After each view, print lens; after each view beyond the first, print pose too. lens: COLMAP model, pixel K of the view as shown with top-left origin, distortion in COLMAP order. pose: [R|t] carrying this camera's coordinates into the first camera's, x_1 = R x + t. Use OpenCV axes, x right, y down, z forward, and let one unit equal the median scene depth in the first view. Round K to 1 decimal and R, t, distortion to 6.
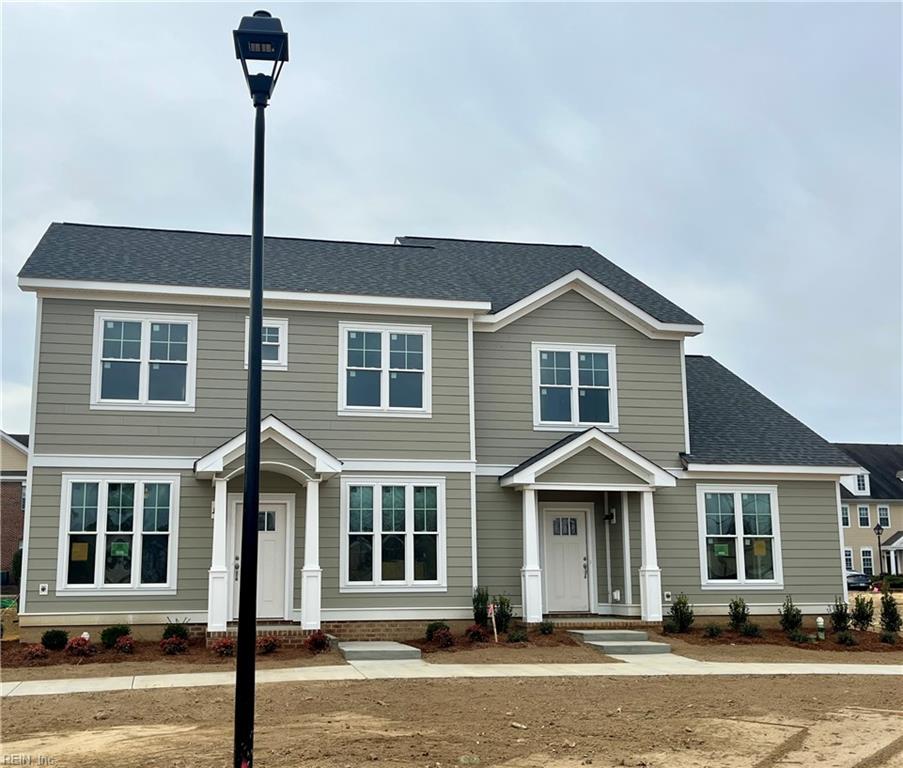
lens RADIAL K [[1006.9, 0, 410.9], [0, 1006.9, 404.0], [0, 0, 1]] dist [0.060345, 0.000000]
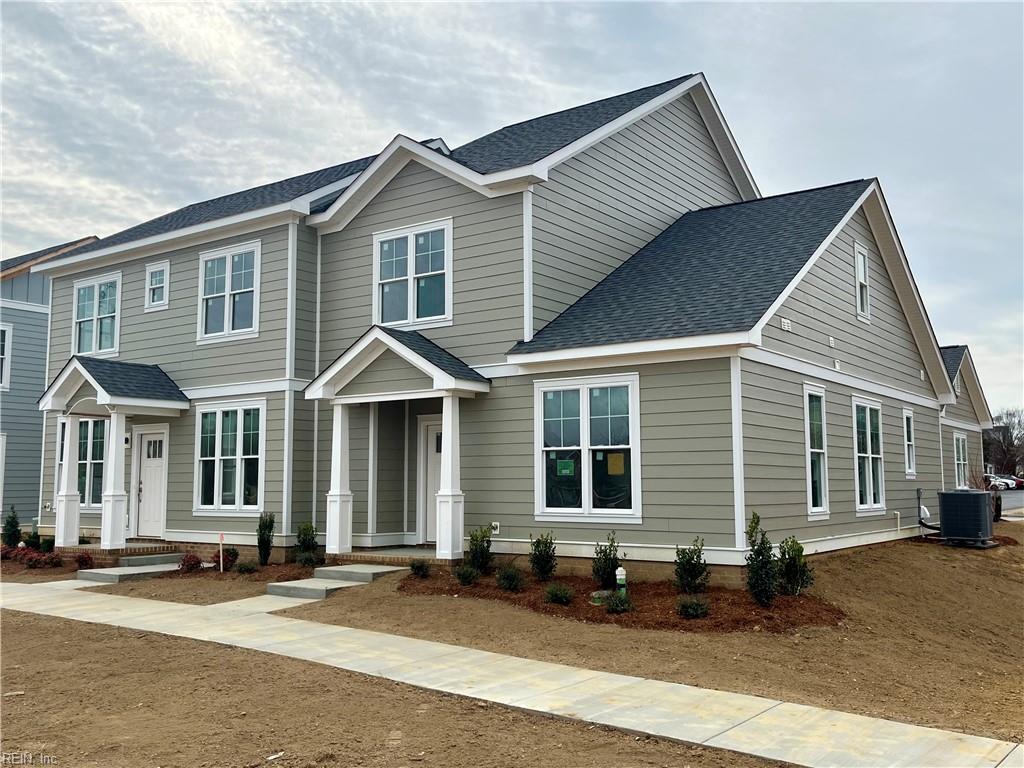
lens RADIAL K [[933.2, 0, 514.6], [0, 933.2, 393.5], [0, 0, 1]] dist [0.103458, 0.000000]
pose [[0.682571, -0.069574, -0.727500, 0.826877], [0.117111, 0.993007, 0.014913, 0.081797], [0.721375, -0.095378, 0.685946, 0.552794]]
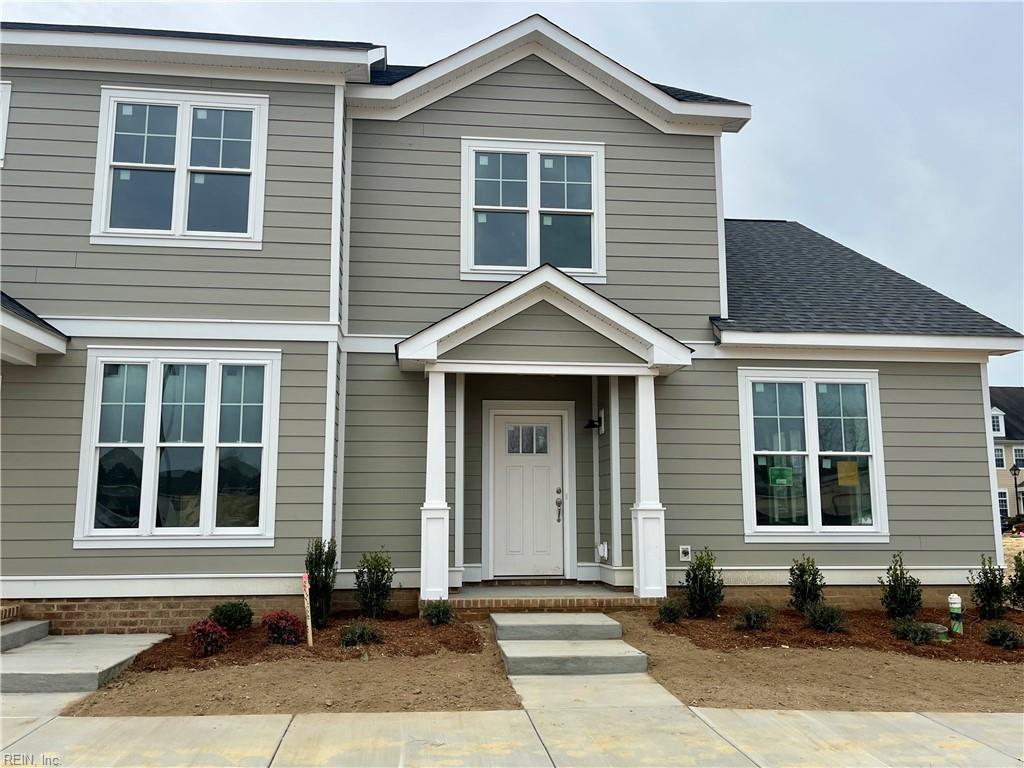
lens RADIAL K [[839.9, 0, 509.6], [0, 839.9, 386.6], [0, 0, 1]] dist [0.040232, 0.010346]
pose [[0.995215, -0.010313, -0.097162, 0.208873], [0.011996, 0.999788, 0.016750, 0.086091], [0.096969, -0.017836, 0.995128, 0.521427]]
